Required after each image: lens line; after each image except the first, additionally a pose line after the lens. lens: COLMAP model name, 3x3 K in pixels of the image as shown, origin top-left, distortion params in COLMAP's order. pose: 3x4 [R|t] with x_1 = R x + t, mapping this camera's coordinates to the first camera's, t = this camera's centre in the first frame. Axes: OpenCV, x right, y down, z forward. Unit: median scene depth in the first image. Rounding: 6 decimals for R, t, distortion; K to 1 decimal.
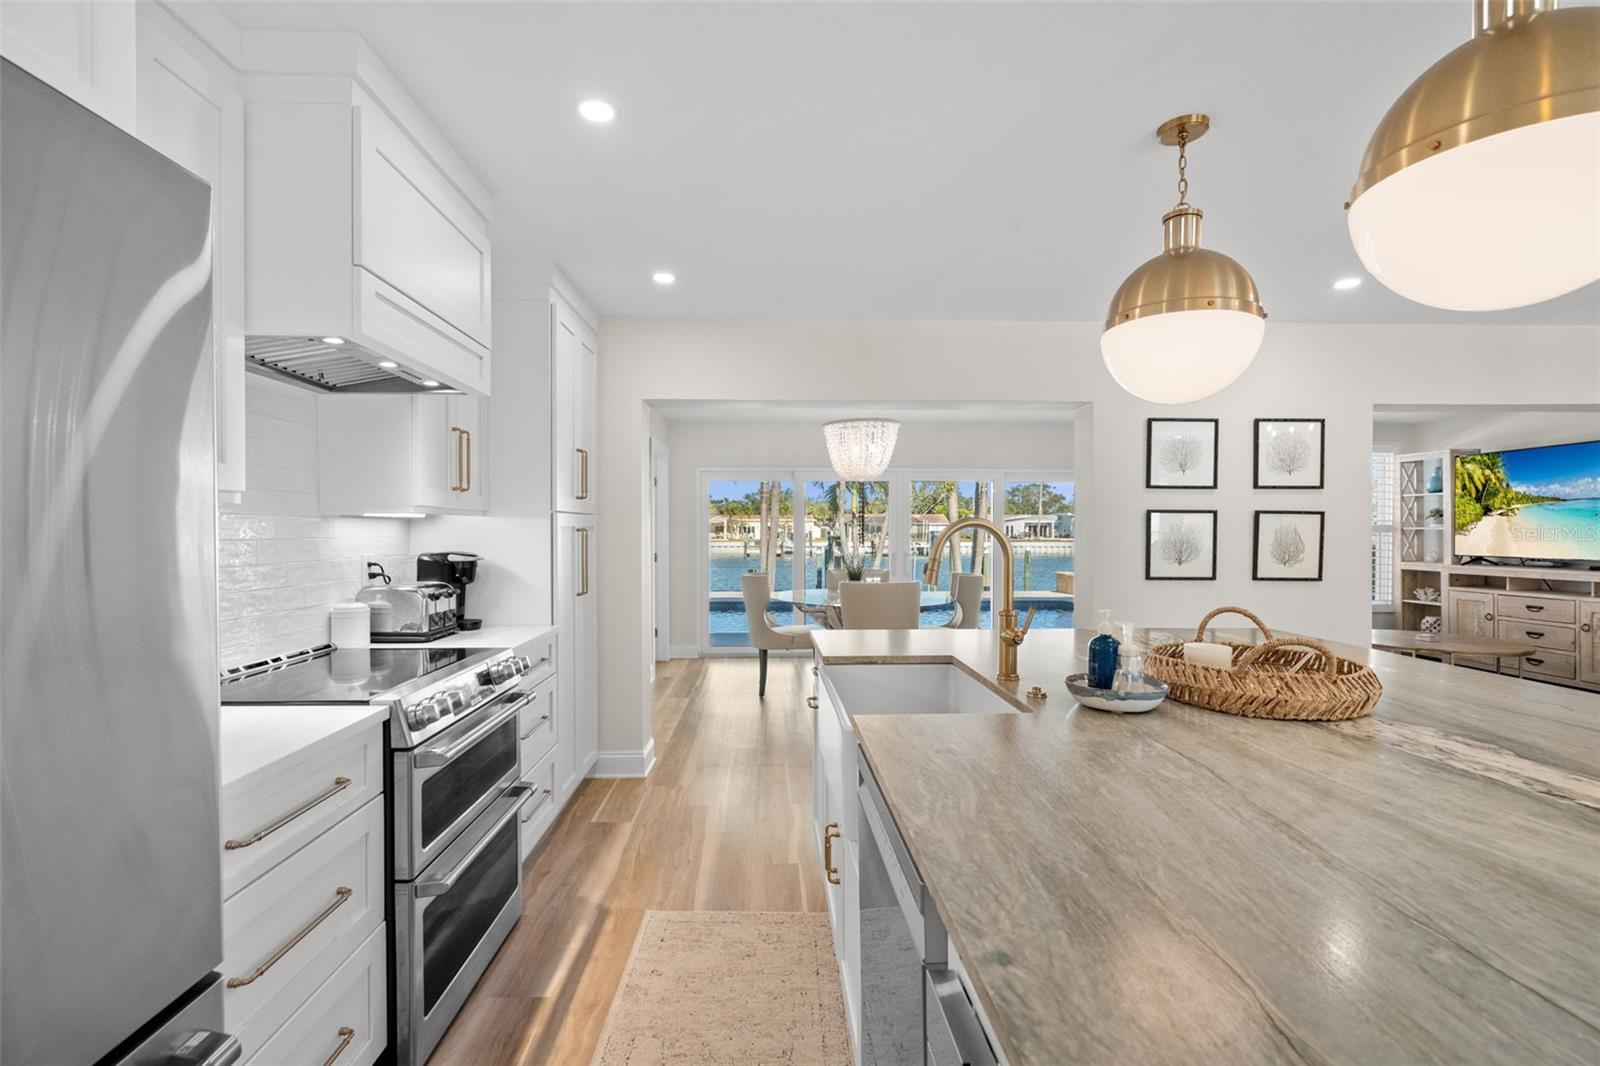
lens RADIAL K [[904.2, 0, 798.2], [0, 904.2, 532.6], [0, 0, 1]] dist [0.001544, -0.000028]
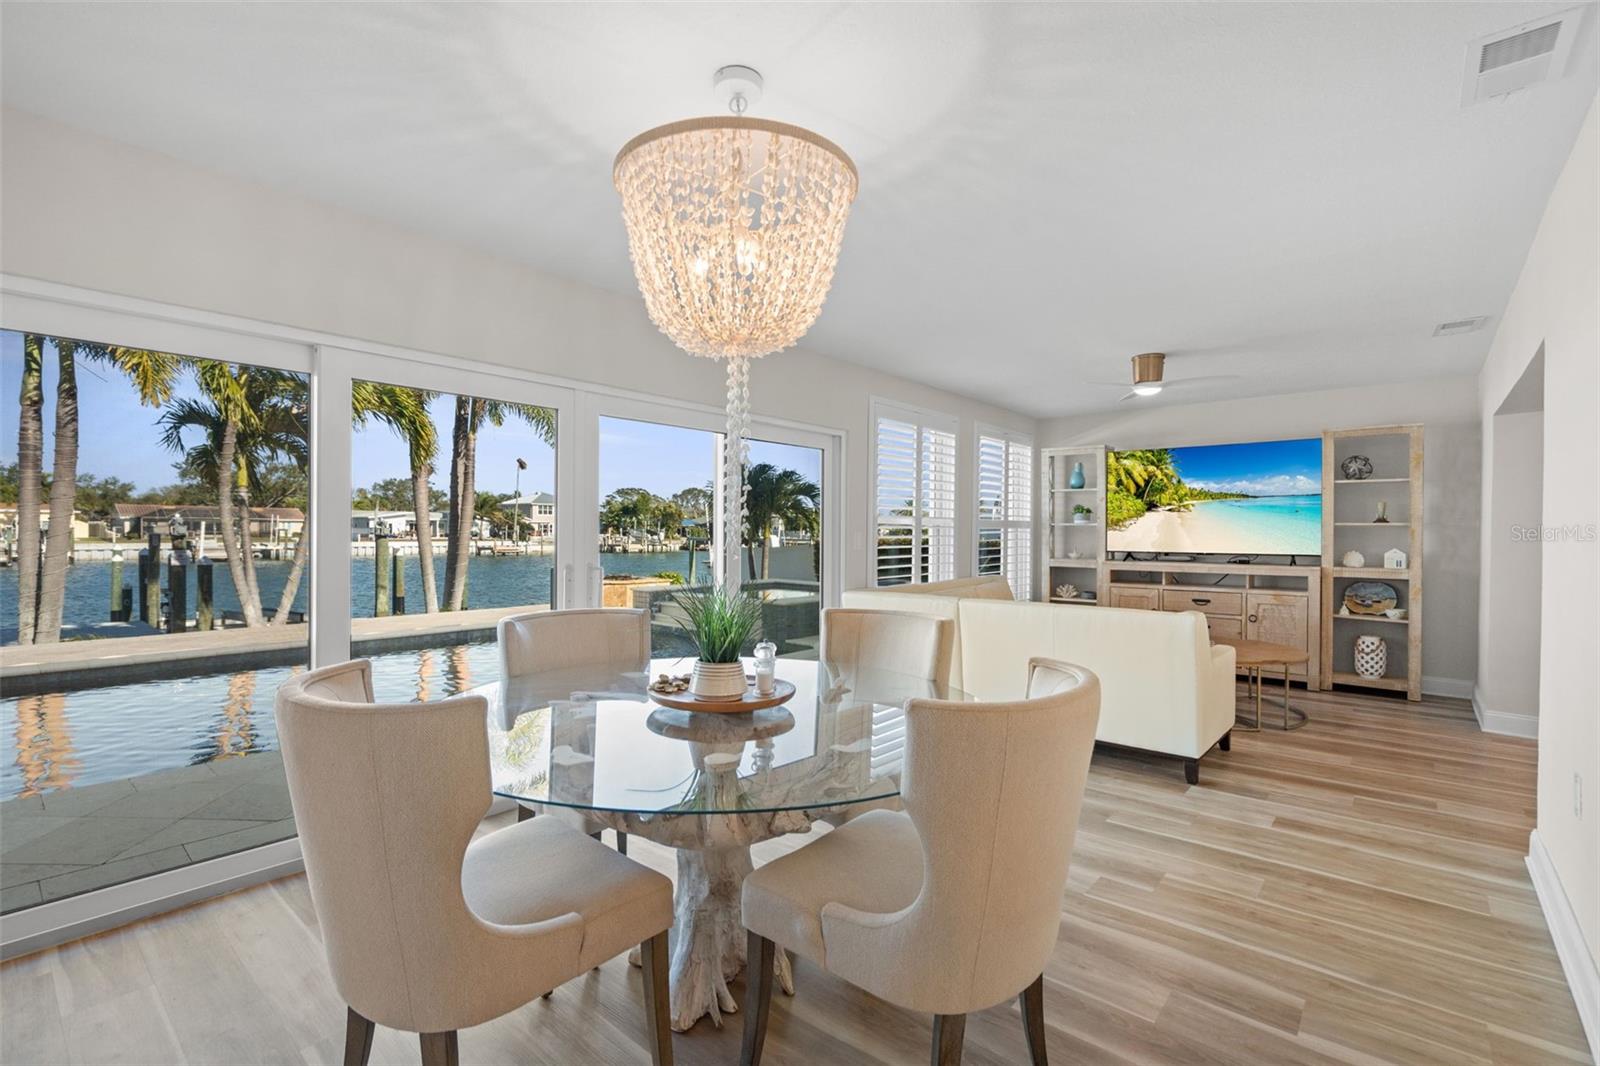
lens RADIAL K [[733.7, 0, 792.0], [0, 733.7, 534.5], [0, 0, 1]] dist [-0.003937, 0.001845]
pose [[0.668084, 0.000919, 0.744085, -0.105995], [-0.002191, 0.999997, 0.000732, 0.006602], [-0.744083, -0.002119, 0.668084, 0.749107]]
